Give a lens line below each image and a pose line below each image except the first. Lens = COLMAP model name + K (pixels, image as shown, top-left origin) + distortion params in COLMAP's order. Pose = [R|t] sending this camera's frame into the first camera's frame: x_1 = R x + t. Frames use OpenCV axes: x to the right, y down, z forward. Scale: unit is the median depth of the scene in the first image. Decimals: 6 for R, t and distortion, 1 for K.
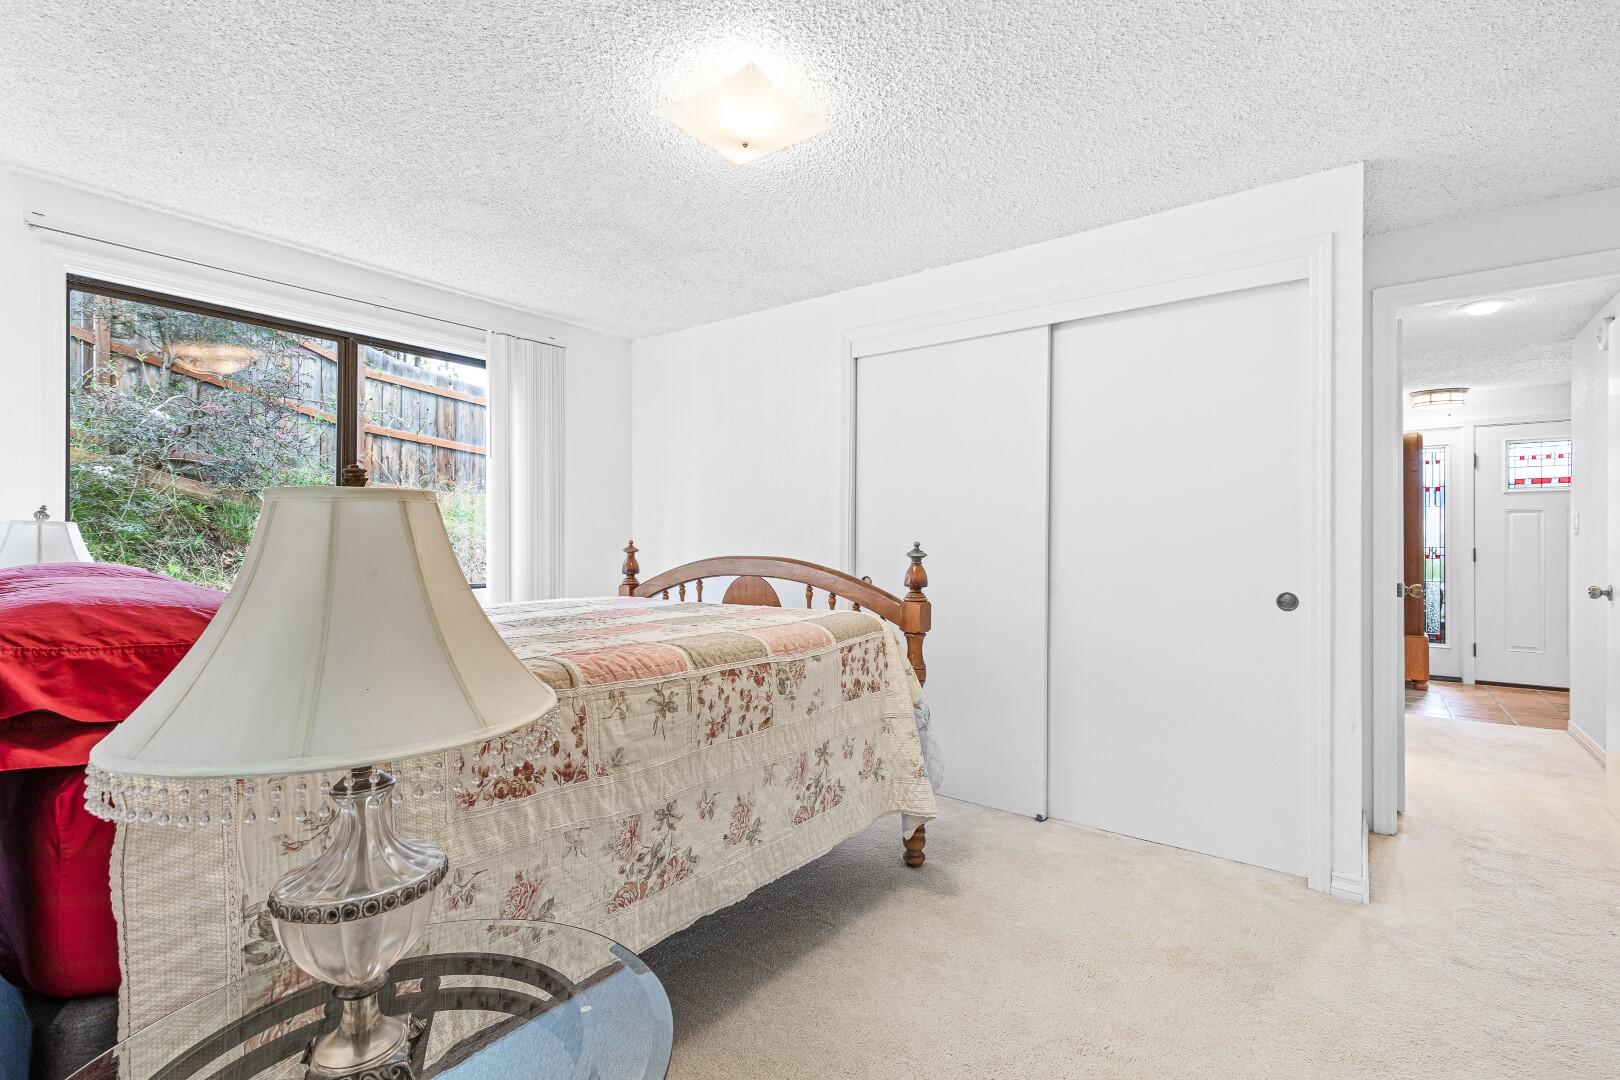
lens RADIAL K [[730.4, 0, 806.9], [0, 730.4, 539.3], [0, 0, 1]] dist [0.000527, 0.000026]
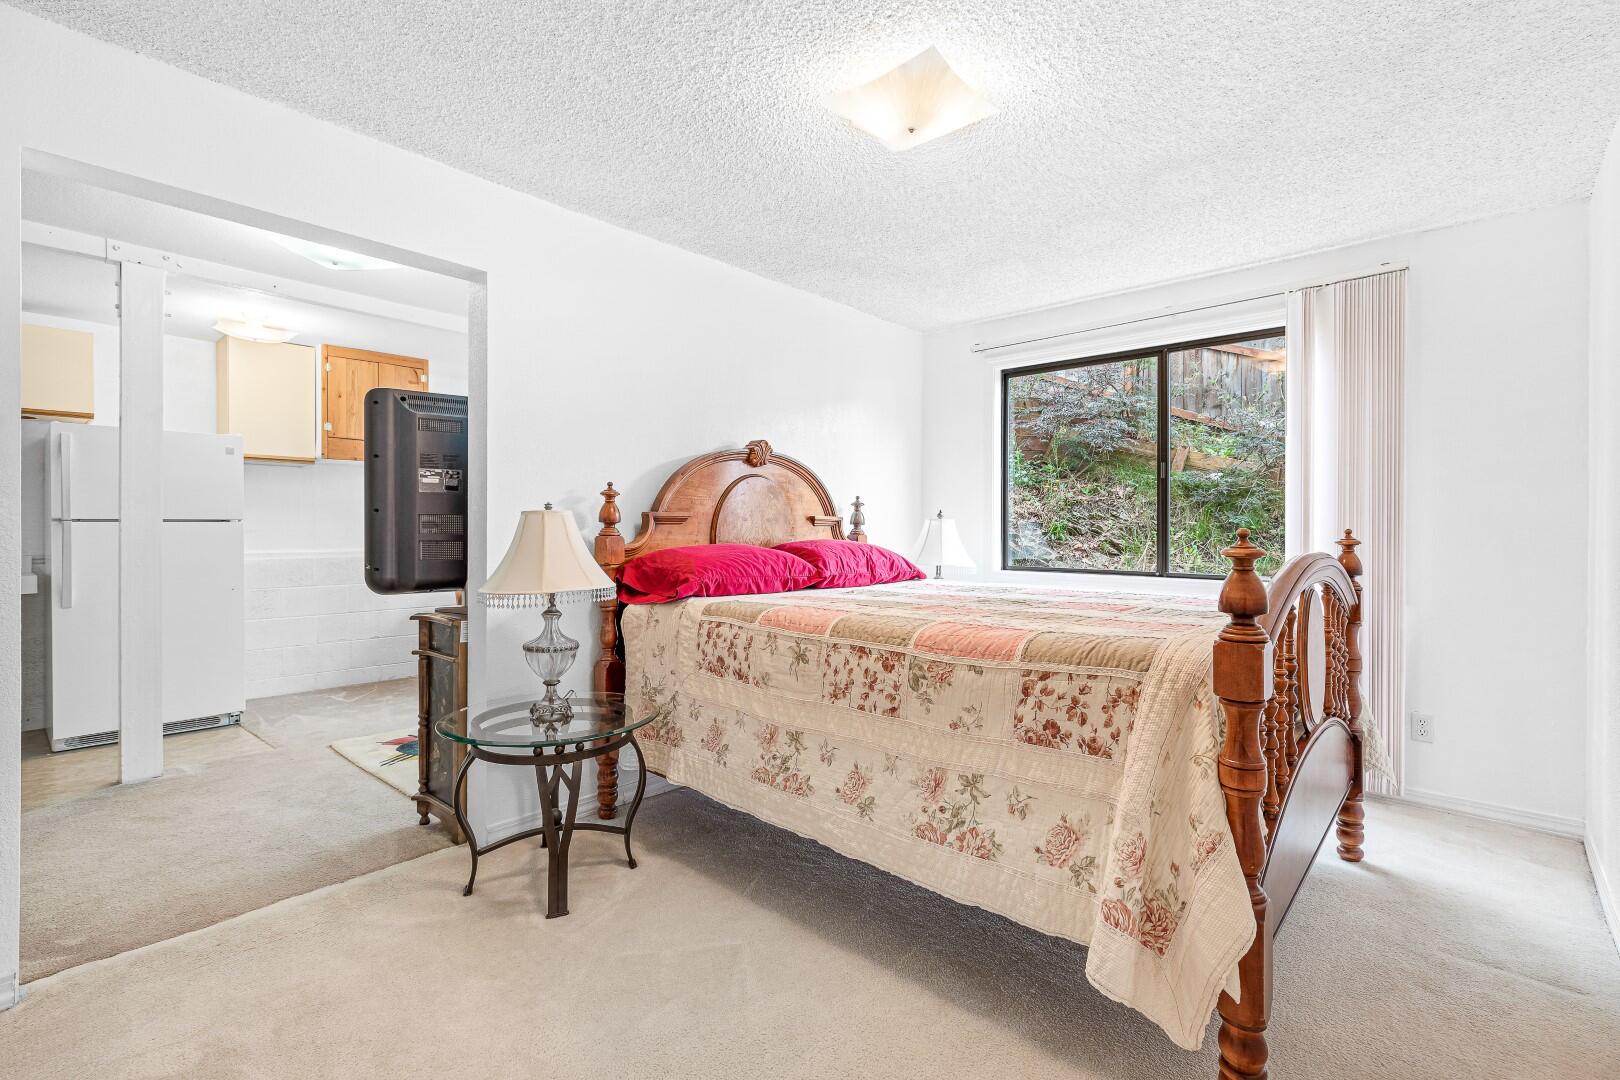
lens RADIAL K [[730.4, 0, 810.2], [0, 730.4, 537.6], [0, 0, 1]] dist [0.000527, 0.000026]
pose [[-0.081616, 0.005094, -0.996651, 0.938109], [-0.002627, 0.999982, 0.005326, 0.010619], [0.996660, 0.003053, -0.081602, 0.968132]]
